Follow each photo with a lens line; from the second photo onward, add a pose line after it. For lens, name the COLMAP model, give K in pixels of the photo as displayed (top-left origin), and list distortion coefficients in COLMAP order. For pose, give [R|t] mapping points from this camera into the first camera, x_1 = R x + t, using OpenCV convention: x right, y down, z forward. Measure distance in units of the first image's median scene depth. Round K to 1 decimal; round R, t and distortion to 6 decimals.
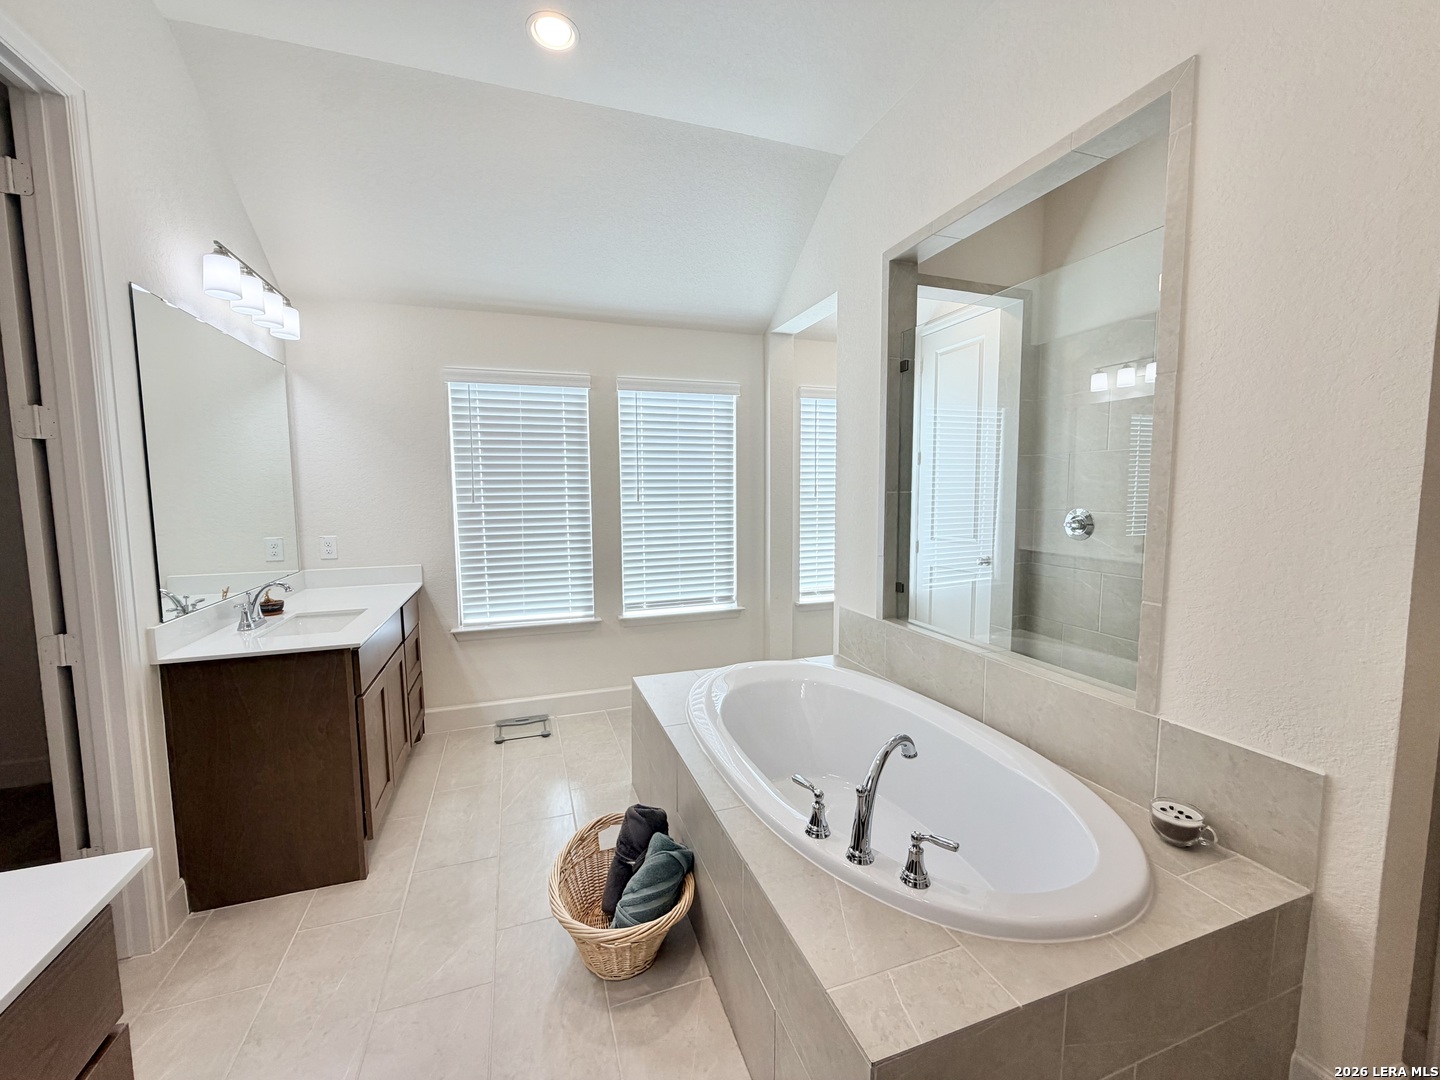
lens RADIAL K [[572.2, 0, 713.8], [0, 572.2, 540.9], [0, 0, 1]] dist [0.000099, -0.000522]
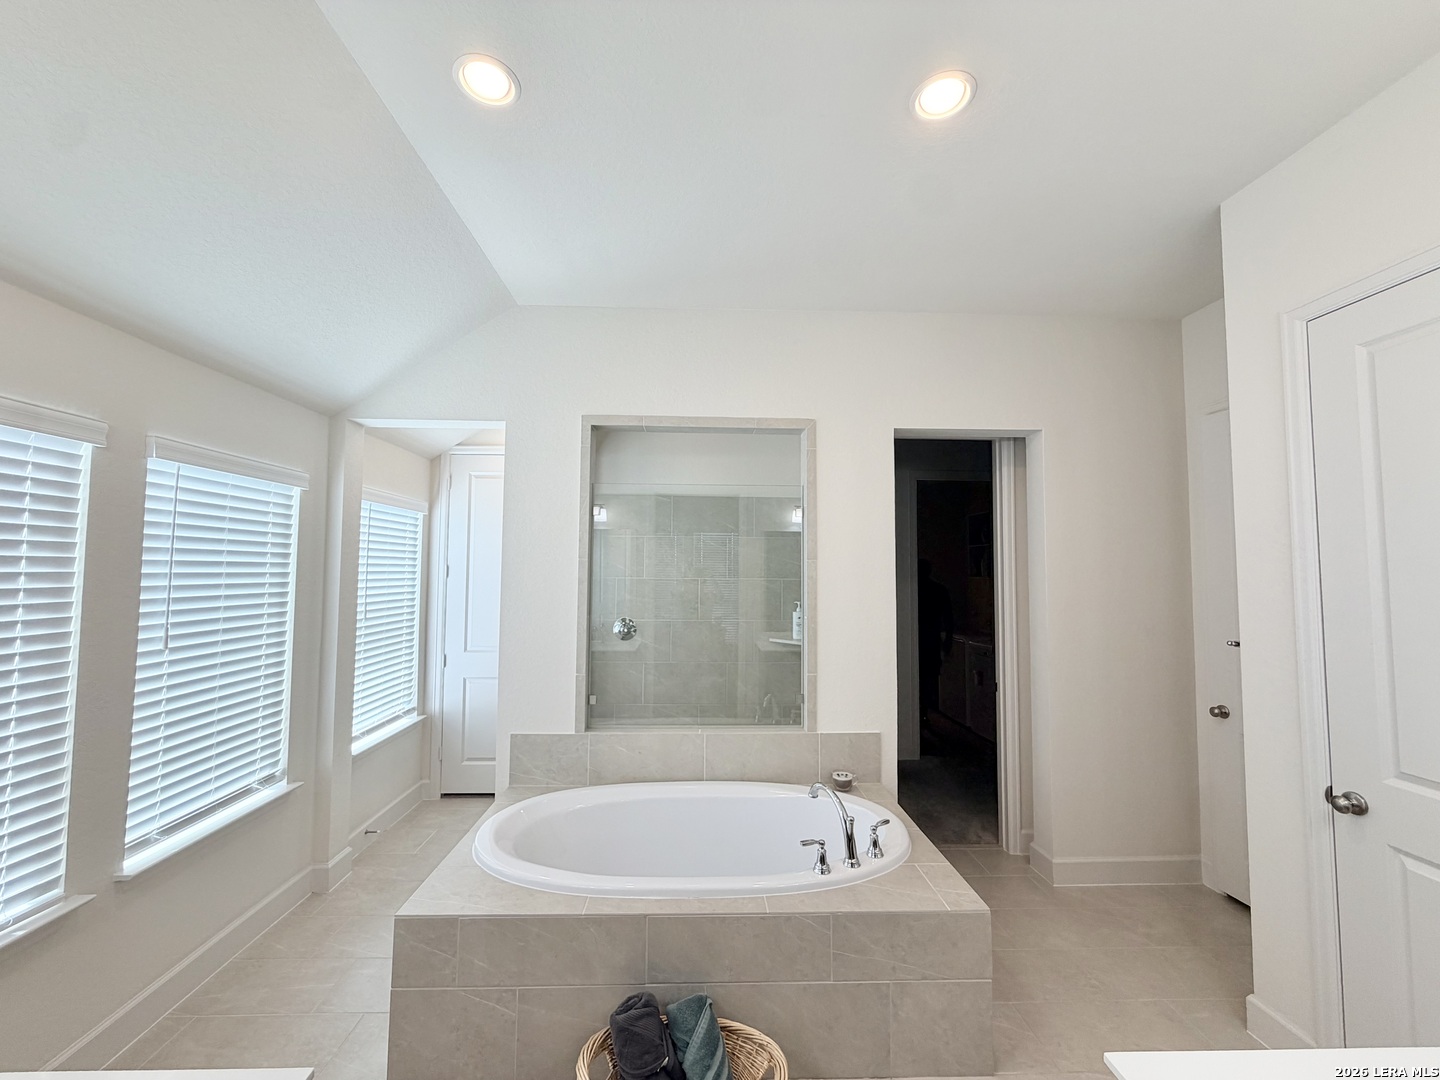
lens RADIAL K [[572.2, 0, 716.1], [0, 572.2, 540.3], [0, 0, 1]] dist [0.000099, -0.000522]
pose [[0.295885, 0.062716, 0.953162, -0.562455], [0.077891, 0.992935, -0.089512, -0.089547], [-0.952043, 0.100728, 0.288910, 0.319534]]
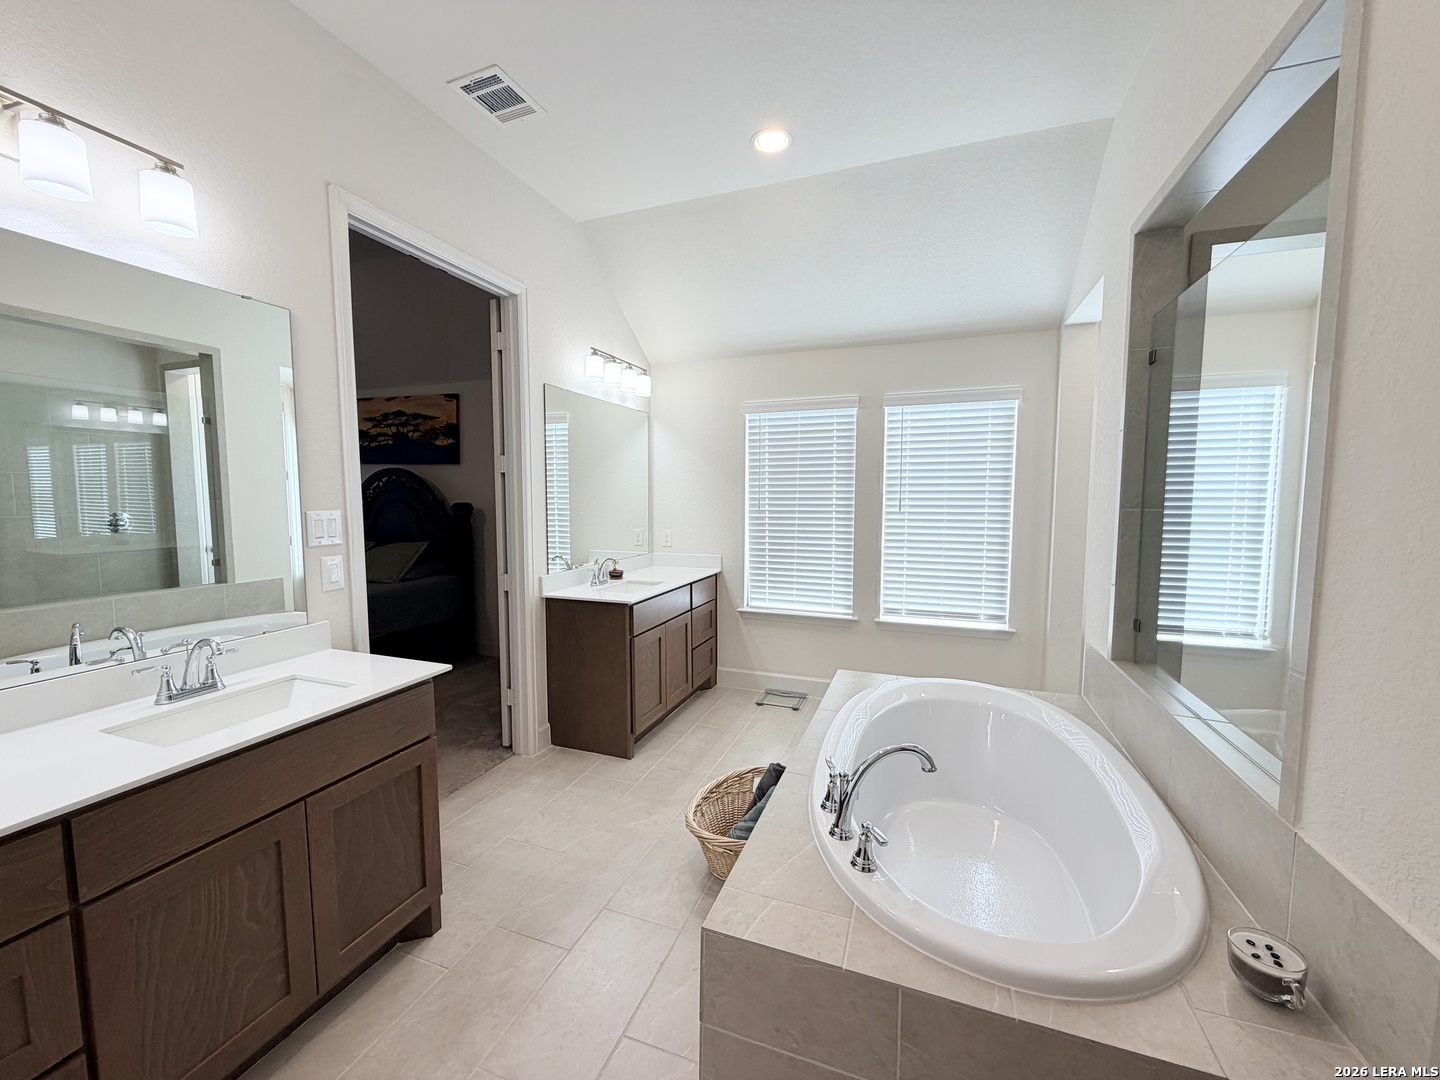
lens RADIAL K [[572.2, 0, 714.5], [0, 572.2, 540.3], [0, 0, 1]] dist [0.000099, -0.000522]
pose [[0.769977, 0.059149, -0.635324, 0.293772], [-0.064717, 0.997799, 0.014462, -0.010740], [0.634781, 0.029981, 0.772110, -0.019670]]
